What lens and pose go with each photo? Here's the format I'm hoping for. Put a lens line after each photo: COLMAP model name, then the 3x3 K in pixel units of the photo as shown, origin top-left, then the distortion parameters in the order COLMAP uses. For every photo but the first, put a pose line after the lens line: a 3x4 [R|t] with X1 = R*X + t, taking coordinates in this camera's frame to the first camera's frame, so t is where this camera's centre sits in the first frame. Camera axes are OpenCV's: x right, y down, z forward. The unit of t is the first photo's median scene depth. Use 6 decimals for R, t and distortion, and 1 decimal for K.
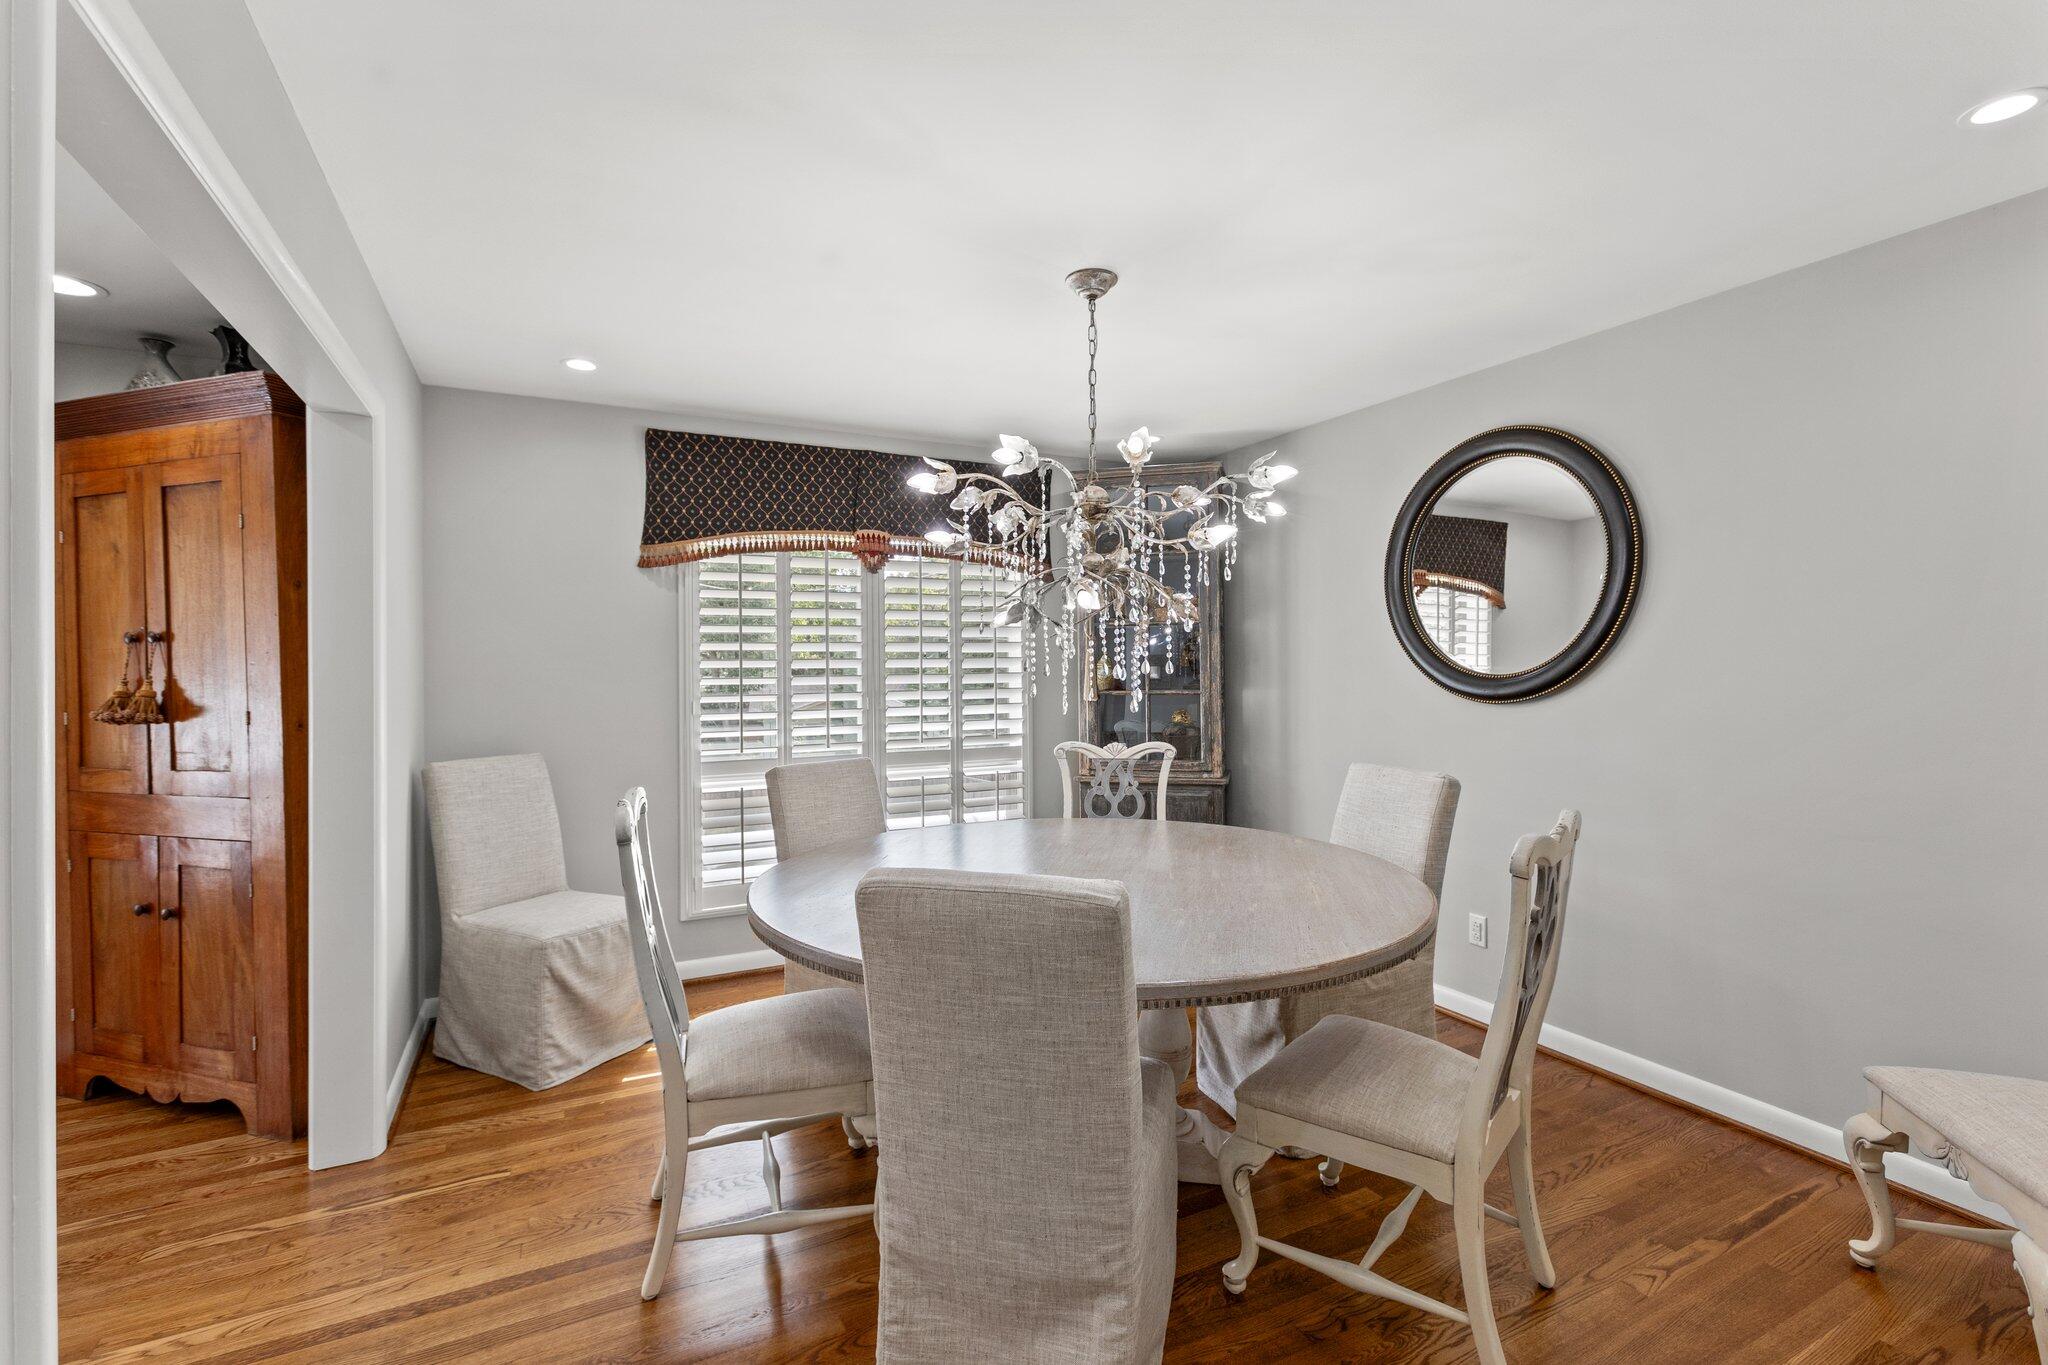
lens RADIAL K [[918.3, 0, 1027.8], [0, 918.3, 678.8], [0, 0, 1]] dist [0.009006, -0.002451]
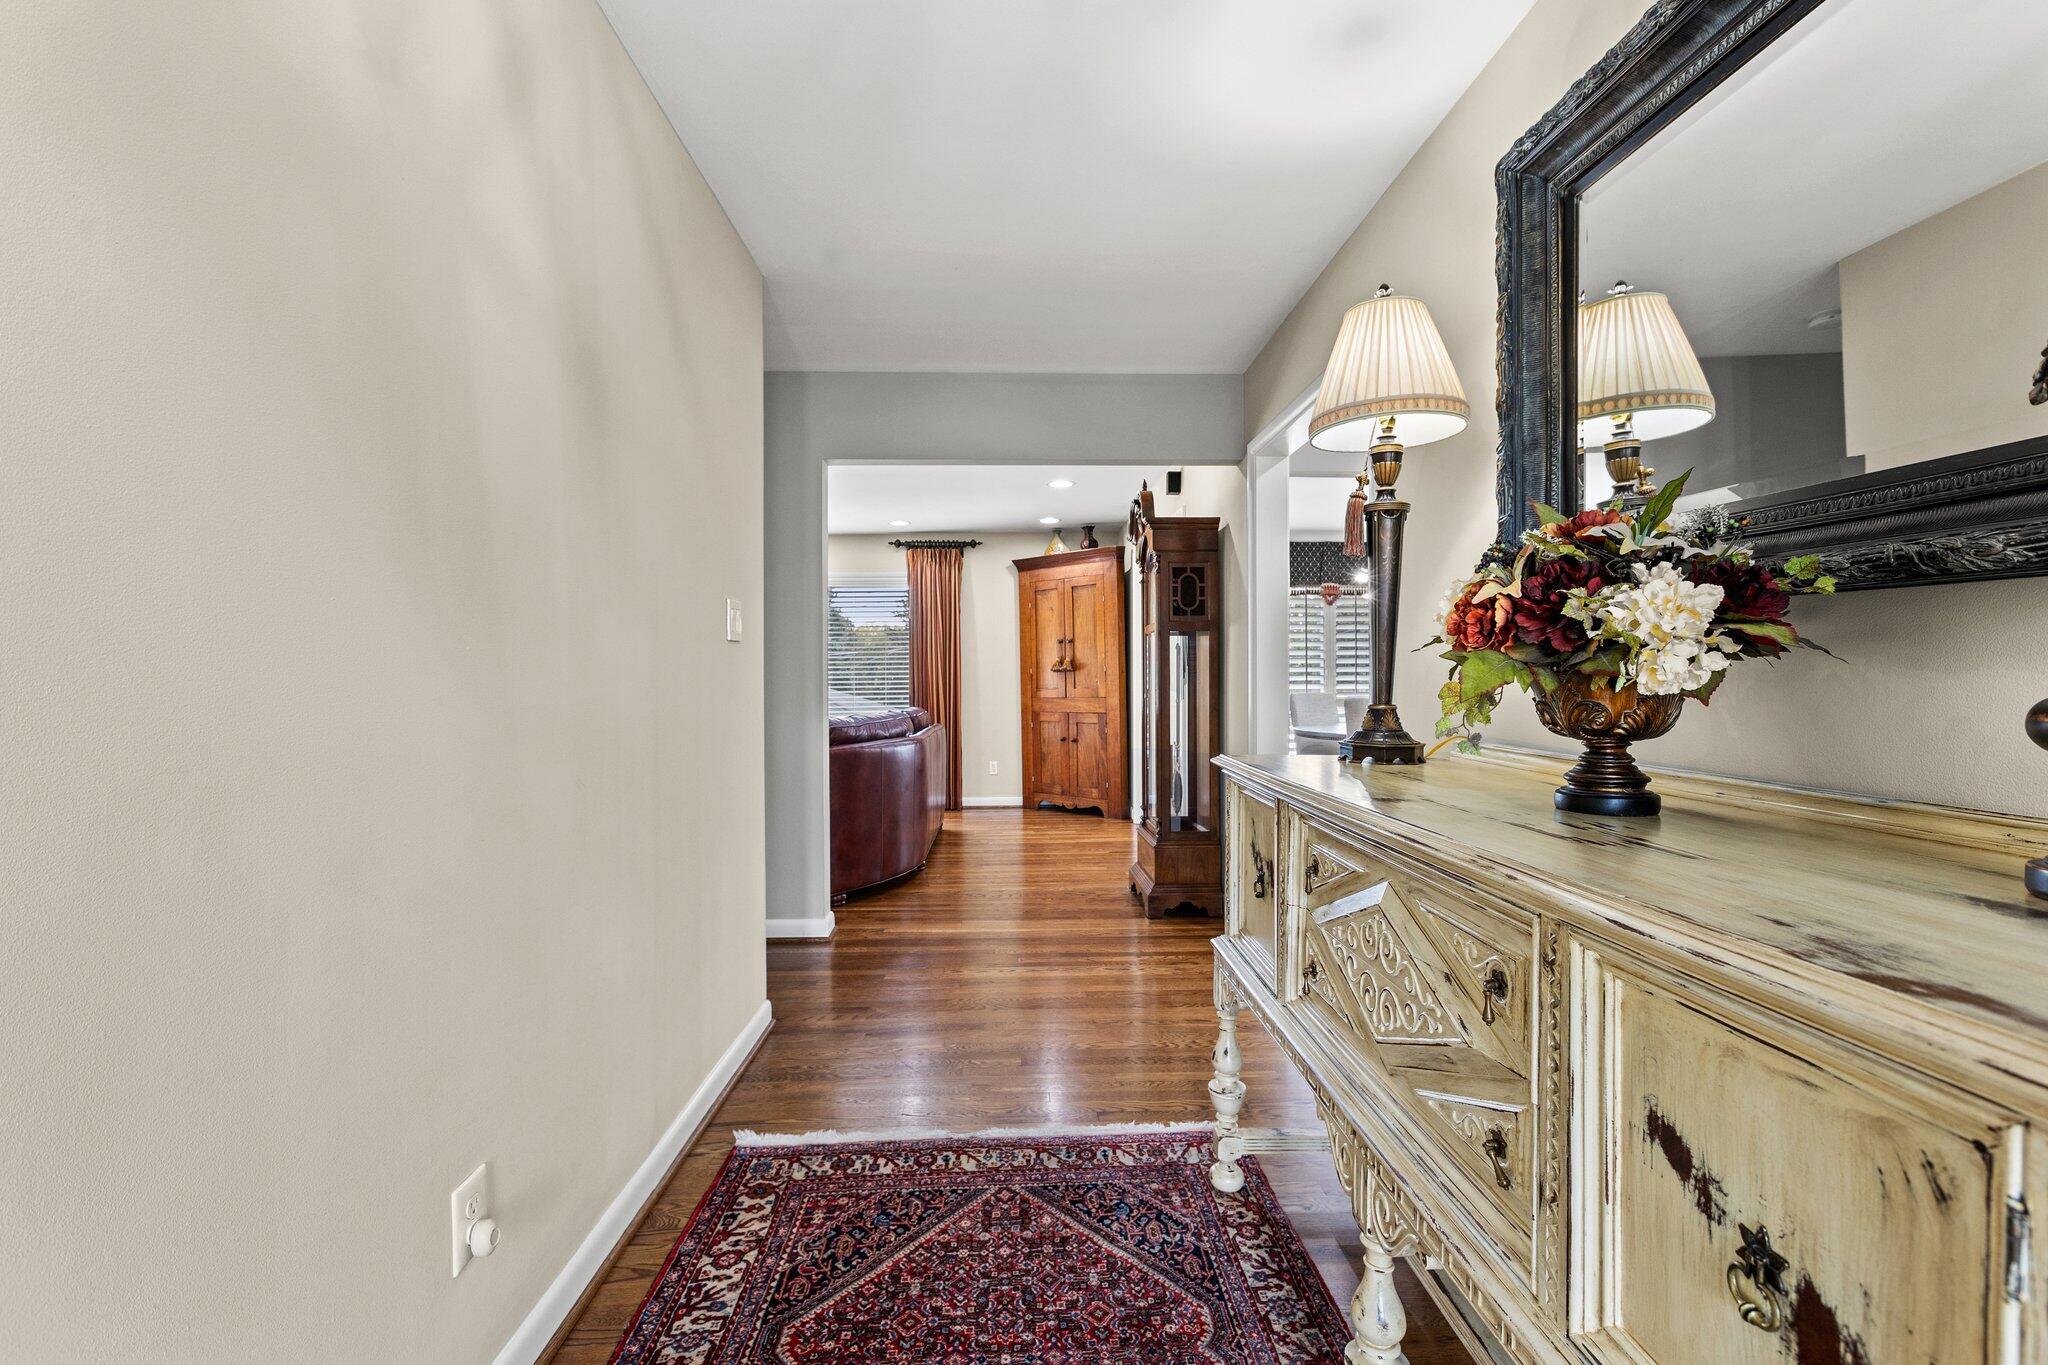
lens RADIAL K [[918.3, 0, 1025.3], [0, 918.3, 672.3], [0, 0, 1]] dist [0.009006, -0.002451]
pose [[0.904809, 0.003616, -0.425802, 0.120807], [-0.003427, 0.999993, 0.001211, 0.045142], [0.425804, 0.000364, 0.904815, -1.571493]]
